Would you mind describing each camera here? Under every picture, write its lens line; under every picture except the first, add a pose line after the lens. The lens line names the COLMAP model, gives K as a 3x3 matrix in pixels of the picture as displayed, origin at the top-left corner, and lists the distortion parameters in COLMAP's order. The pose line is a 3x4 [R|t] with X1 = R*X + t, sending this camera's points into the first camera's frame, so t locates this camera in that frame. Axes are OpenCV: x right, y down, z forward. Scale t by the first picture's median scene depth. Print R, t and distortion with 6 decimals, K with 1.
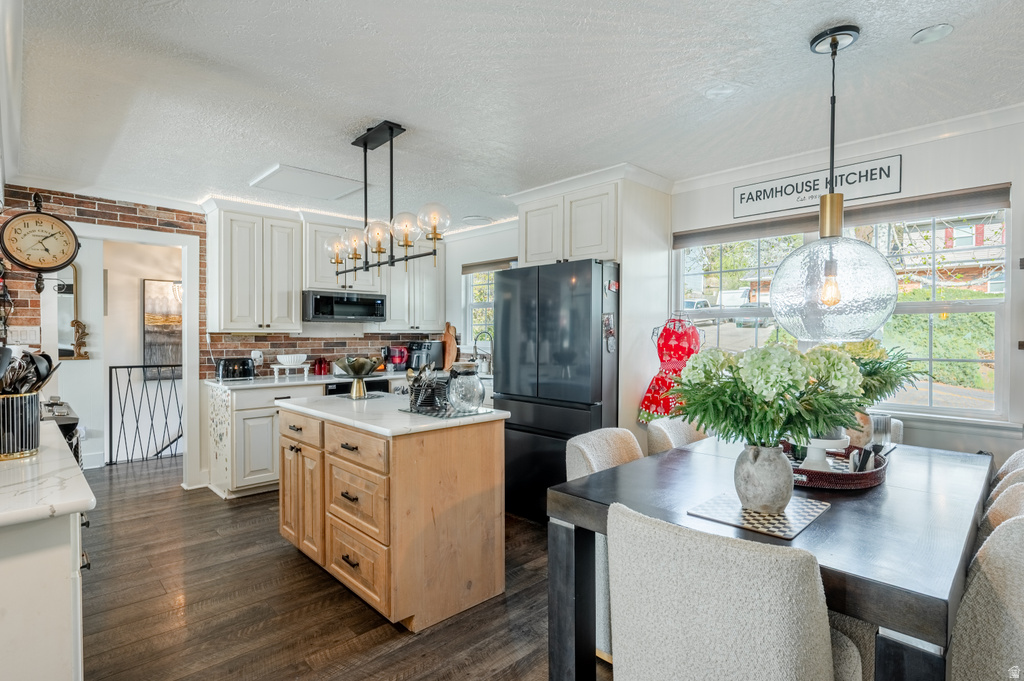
lens RADIAL K [[518.1, 0, 518.6], [0, 518.1, 336.2], [0, 0, 1]] dist [-0.007351, -0.000608]
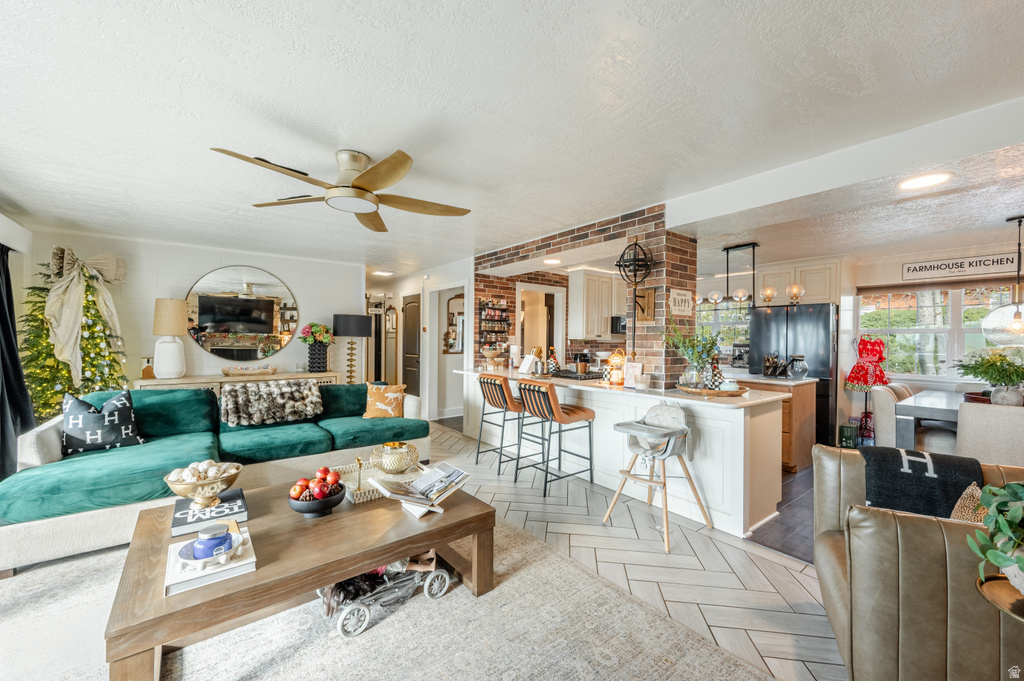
lens RADIAL K [[404.4, 0, 512.3], [0, 404.4, 336.7], [0, 0, 1]] dist [-0.004707, 0.000046]
pose [[0.993049, 0.006826, -0.117503, -0.819635], [-0.008274, 0.999896, -0.011839, 0.003292], [0.117410, 0.012729, 0.993002, -0.608101]]
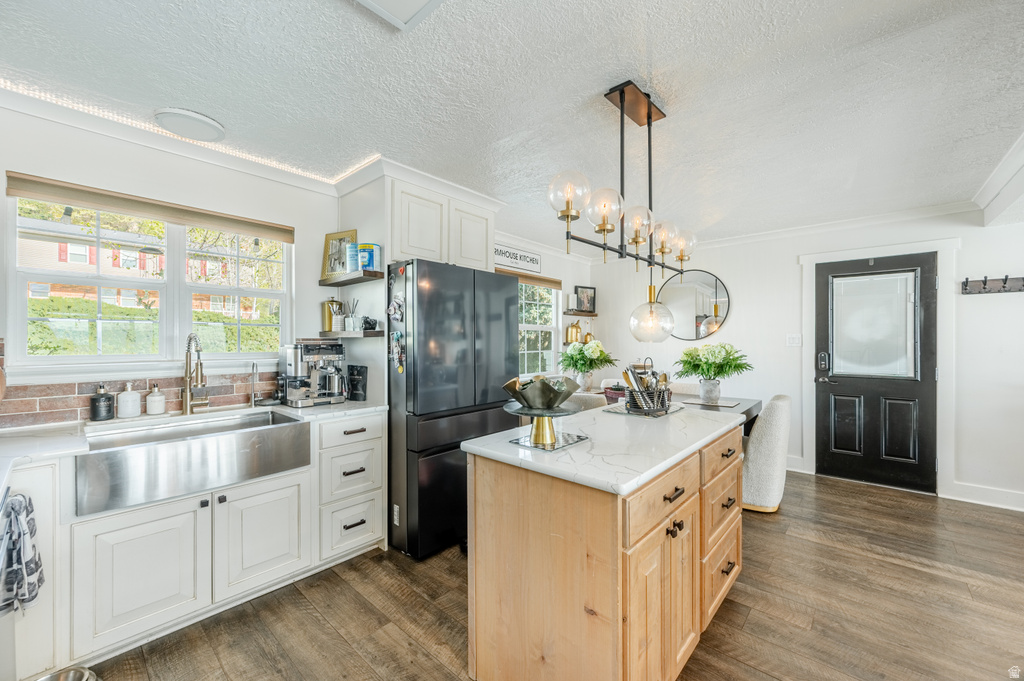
lens RADIAL K [[404.4, 0, 512.7], [0, 404.4, 343.8], [0, 0, 1]] dist [-0.004707, 0.000046]
pose [[-0.070277, -0.004386, 0.997518, -0.738814], [0.007948, 0.999956, 0.004957, -0.000495], [-0.997496, 0.008277, -0.070239, 1.015840]]
